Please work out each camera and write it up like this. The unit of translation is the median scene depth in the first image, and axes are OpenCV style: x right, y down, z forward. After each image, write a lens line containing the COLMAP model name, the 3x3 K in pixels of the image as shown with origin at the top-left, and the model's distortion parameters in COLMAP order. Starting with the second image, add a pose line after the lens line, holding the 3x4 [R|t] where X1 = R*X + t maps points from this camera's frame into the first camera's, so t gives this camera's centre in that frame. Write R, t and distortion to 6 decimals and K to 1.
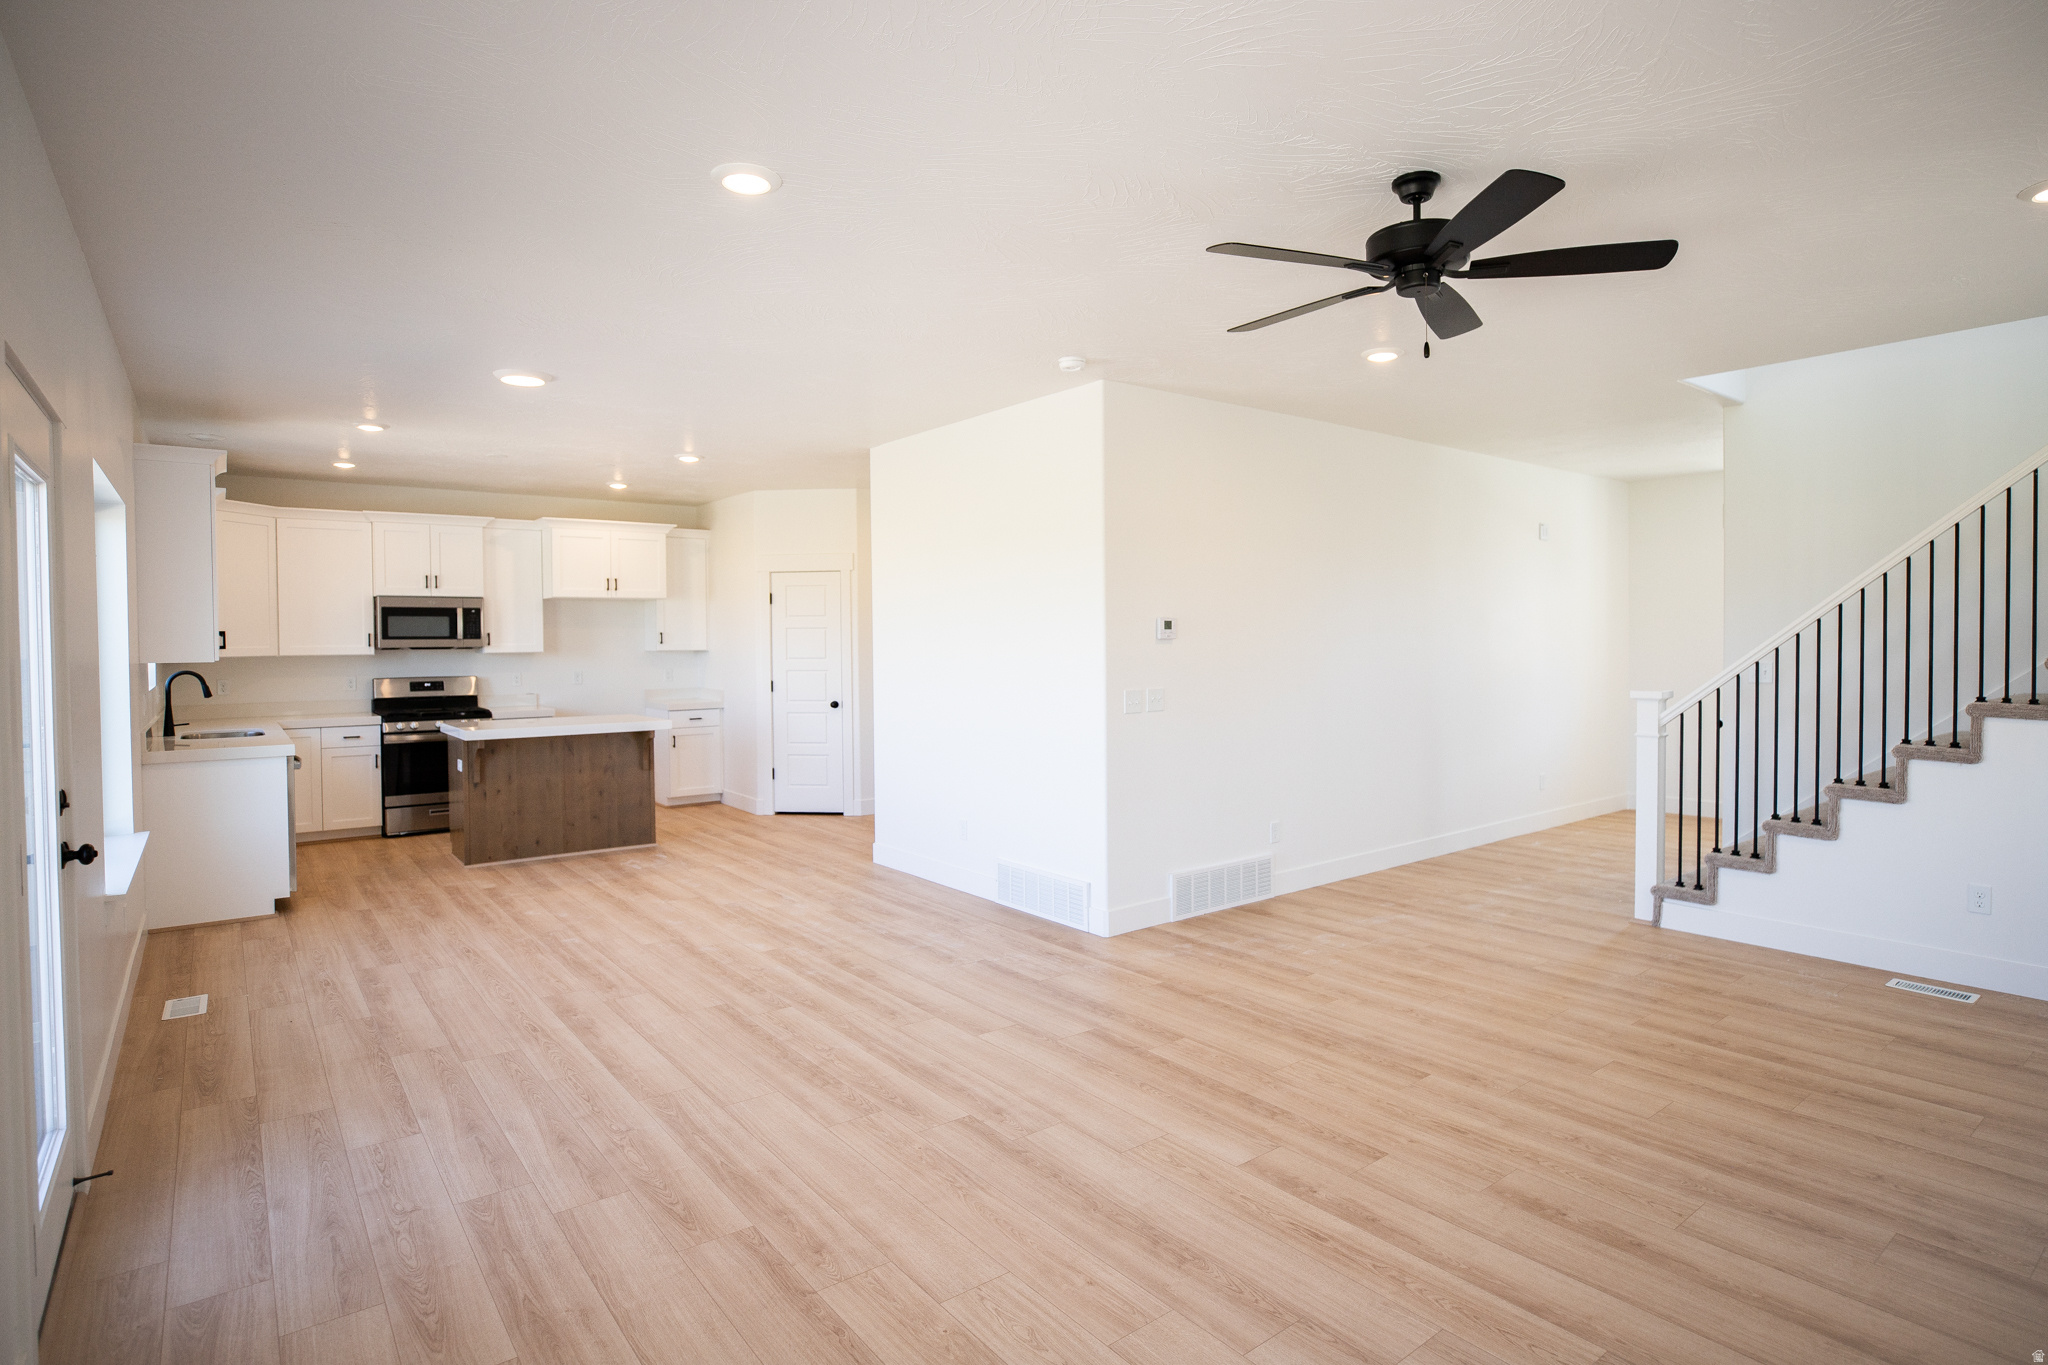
lens RADIAL K [[1016.6, 0, 1028.3], [0, 1016.6, 698.3], [0, 0, 1]] dist [0.003796, 0.001300]
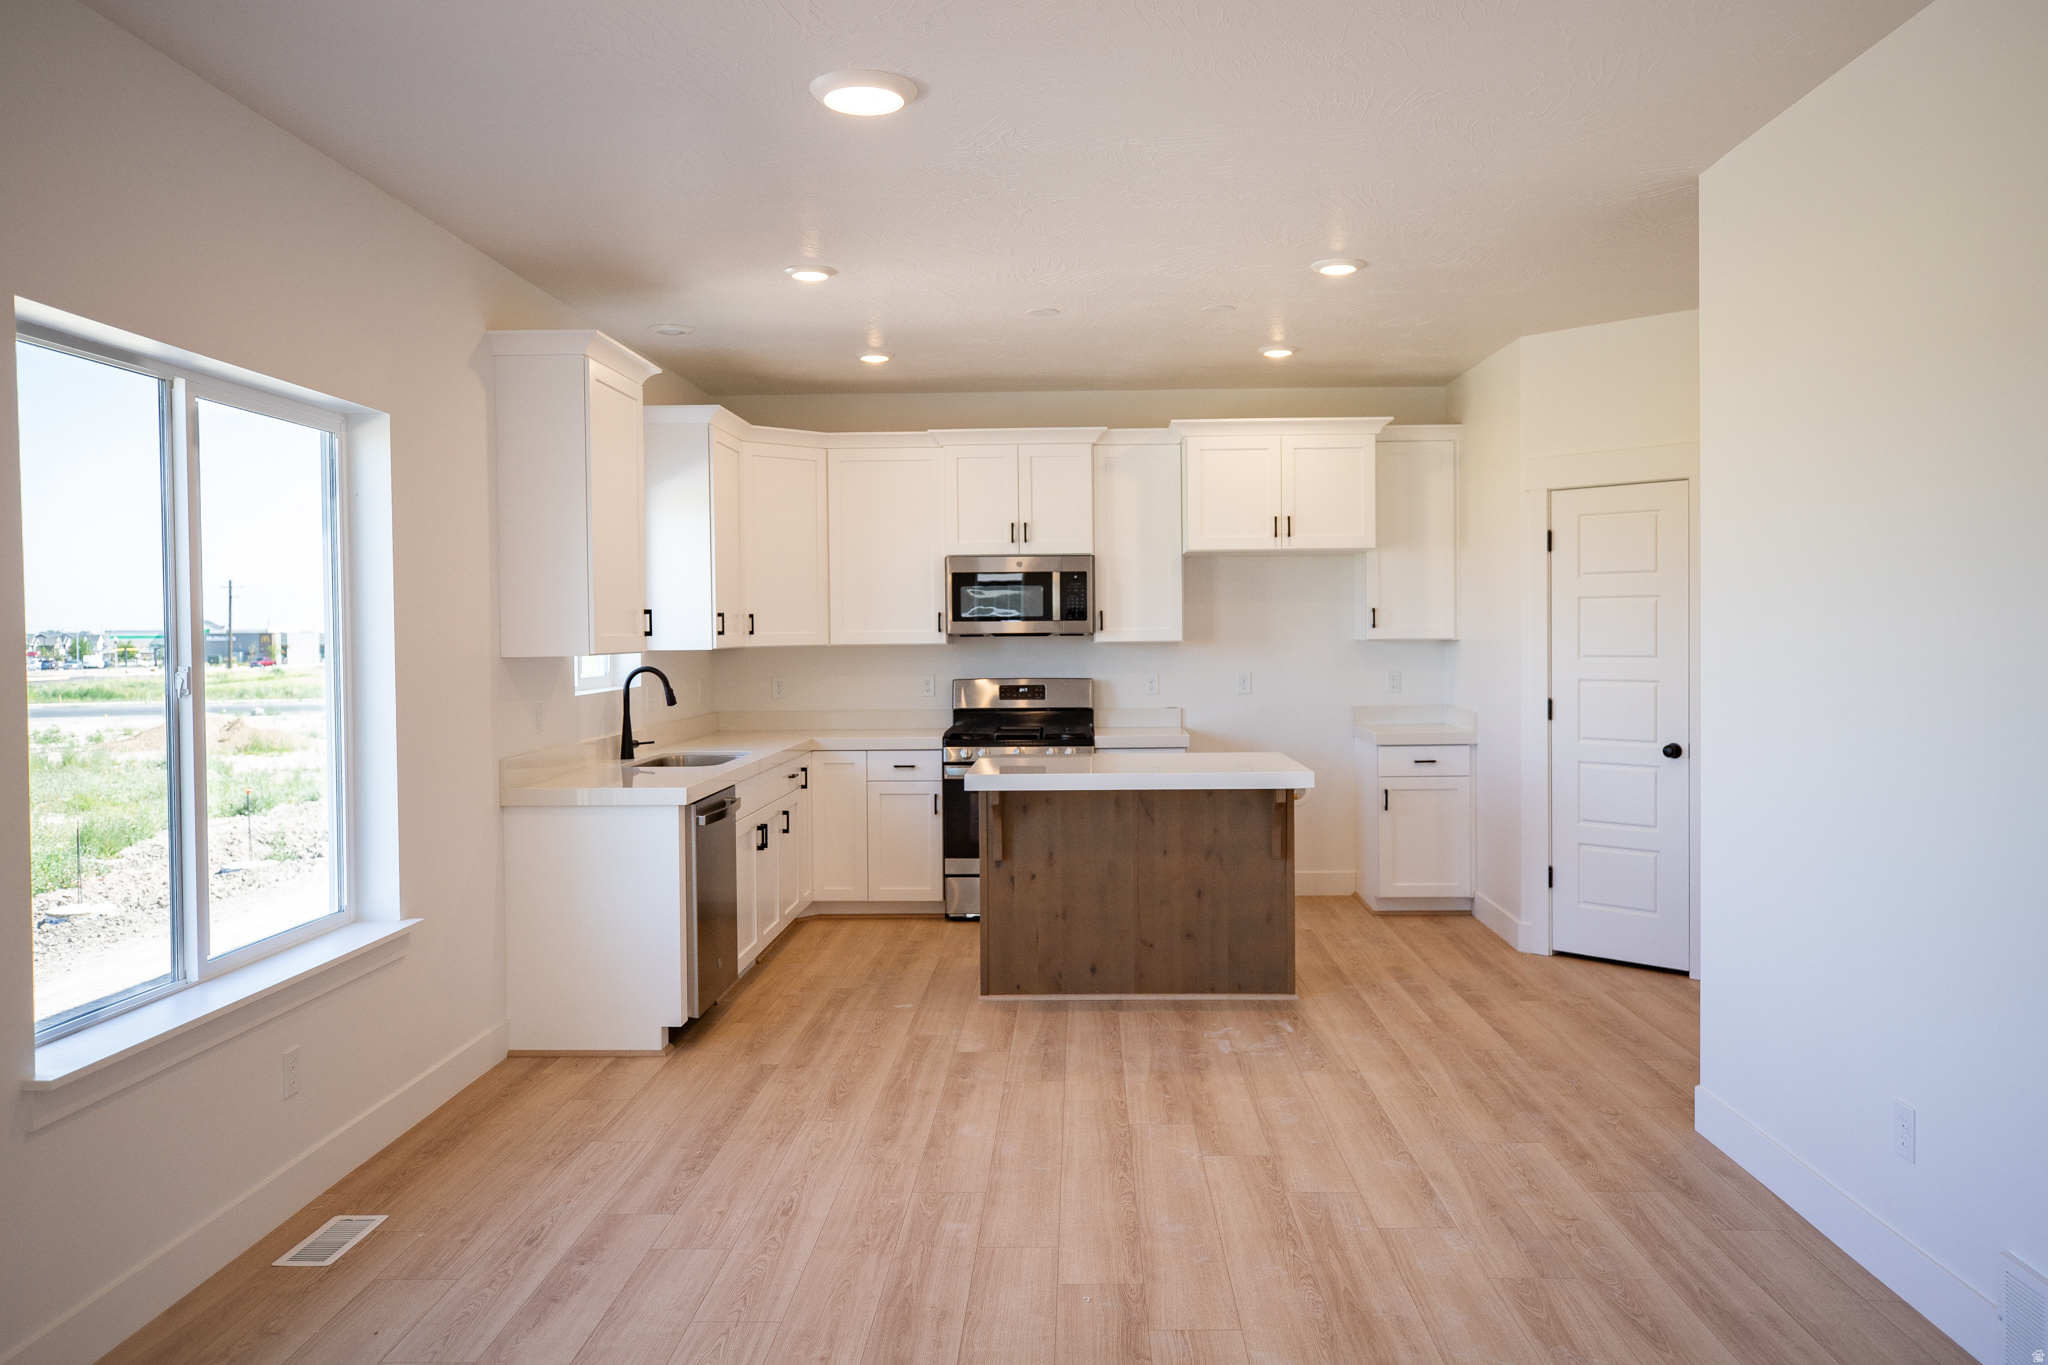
lens RADIAL K [[1533.2, 0, 1022.6], [0, 1533.2, 674.0], [0, 0, 1]] dist [0.011936, 0.007863]
pose [[0.791974, 0.019046, -0.610258, 0.017163], [-0.032752, 0.999399, -0.011313, -0.015571], [0.609676, 0.028947, 0.792122, 0.269926]]
